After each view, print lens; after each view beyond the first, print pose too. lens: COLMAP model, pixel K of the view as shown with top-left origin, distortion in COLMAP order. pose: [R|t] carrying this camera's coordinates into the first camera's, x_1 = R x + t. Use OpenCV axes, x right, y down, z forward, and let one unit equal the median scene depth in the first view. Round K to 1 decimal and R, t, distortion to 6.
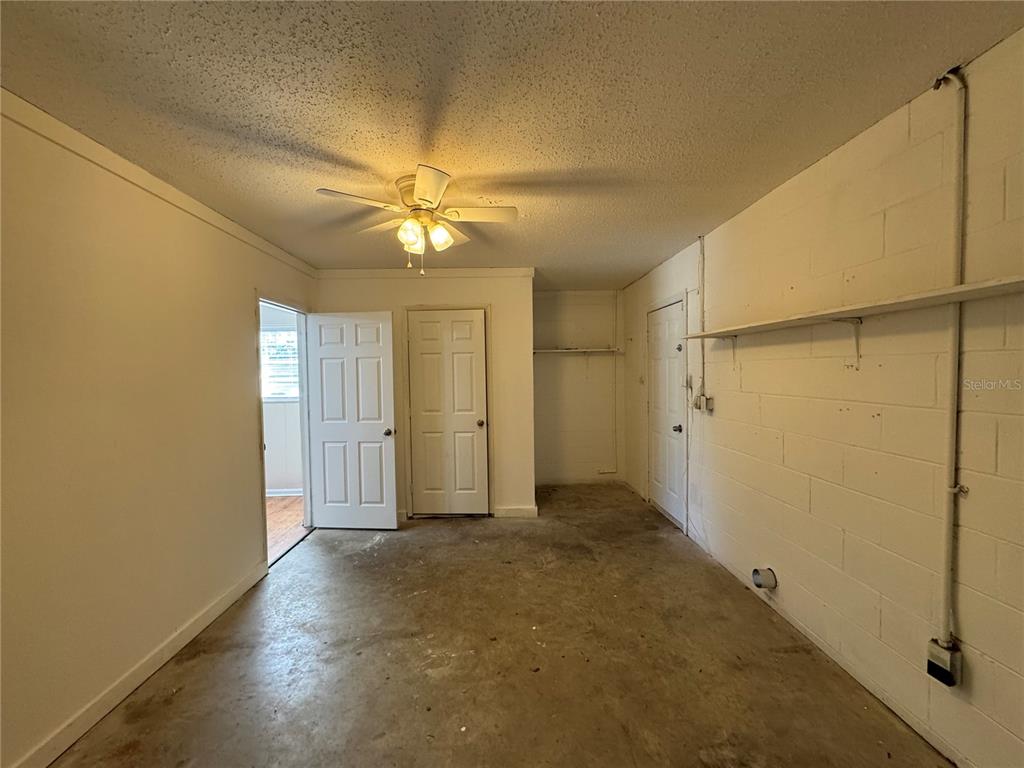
lens RADIAL K [[410.0, 0, 510.8], [0, 410.0, 382.9], [0, 0, 1]] dist [-0.003565, 0.000657]
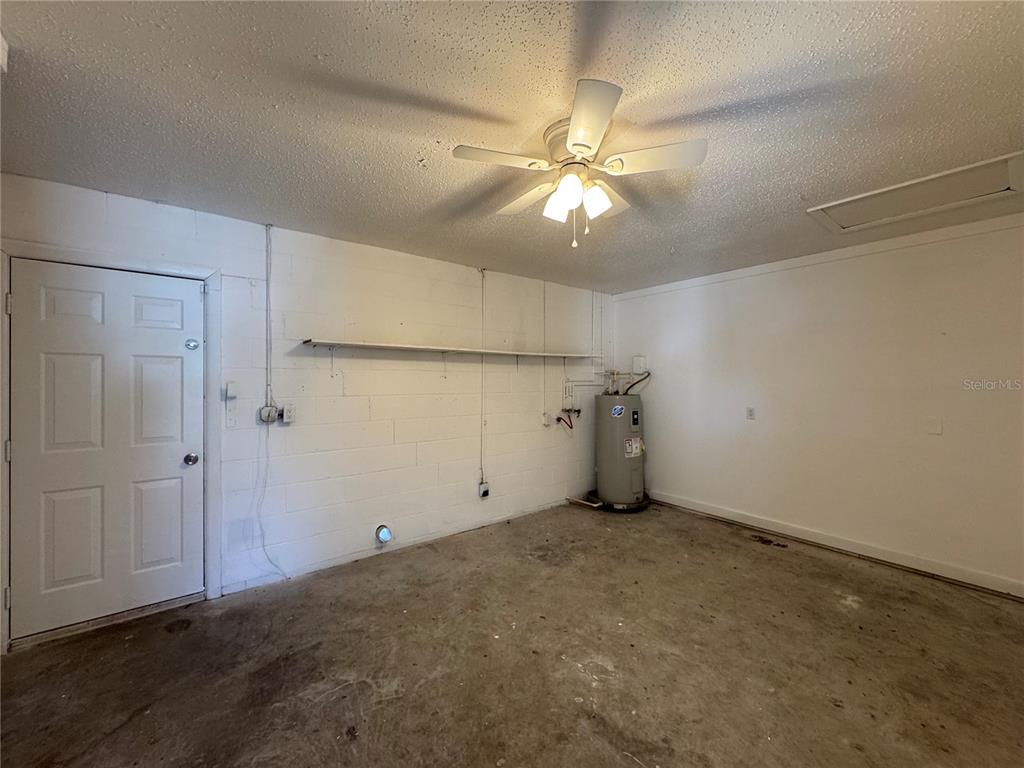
lens RADIAL K [[410.0, 0, 514.1], [0, 410.0, 383.0], [0, 0, 1]] dist [-0.003565, 0.000657]
pose [[-0.595115, 0.008978, 0.803590, -0.730236], [0.030390, 0.999474, 0.011339, -0.015163], [-0.803066, 0.031169, -0.595075, 1.475964]]
